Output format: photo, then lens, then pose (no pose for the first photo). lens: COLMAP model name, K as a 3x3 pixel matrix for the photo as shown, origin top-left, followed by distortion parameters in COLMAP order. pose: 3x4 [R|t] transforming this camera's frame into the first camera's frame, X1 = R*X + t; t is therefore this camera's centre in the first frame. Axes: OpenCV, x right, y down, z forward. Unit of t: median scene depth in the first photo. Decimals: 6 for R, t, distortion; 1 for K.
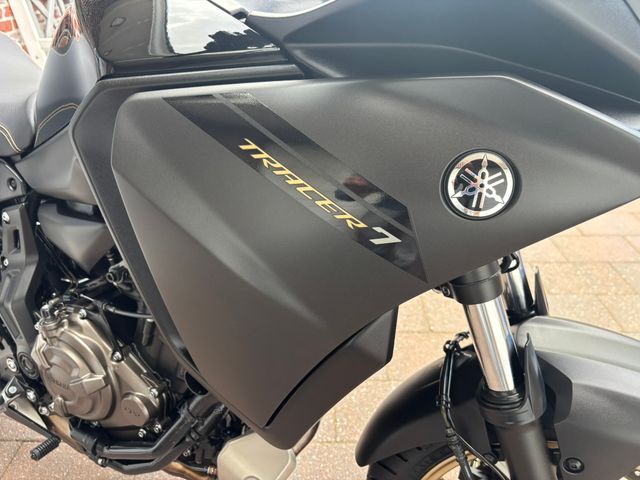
lens RADIAL K [[489.2, 0, 320.0], [0, 489.2, 240.0], [0, 0, 1]] dist [-0.000272, -0.006485]
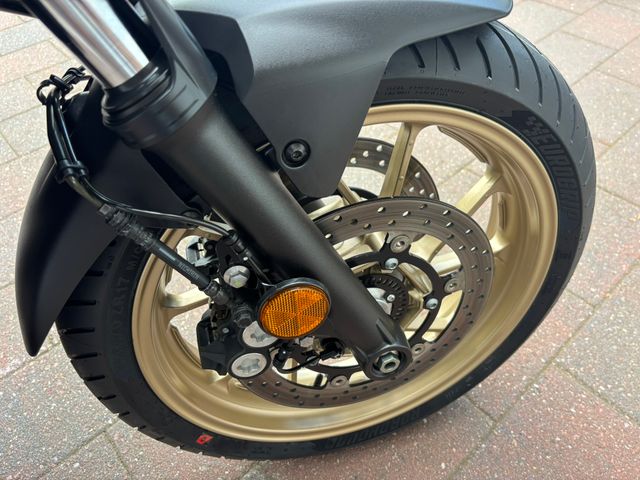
lens RADIAL K [[489.2, 0, 320.0], [0, 489.2, 240.0], [0, 0, 1]] dist [-0.000272, -0.006485]
pose [[0.742928, -0.513268, 0.429668, 0.191891], [0.367615, 0.849290, 0.378901, 0.300241], [-0.559390, -0.123543, 0.819646, 0.406858]]
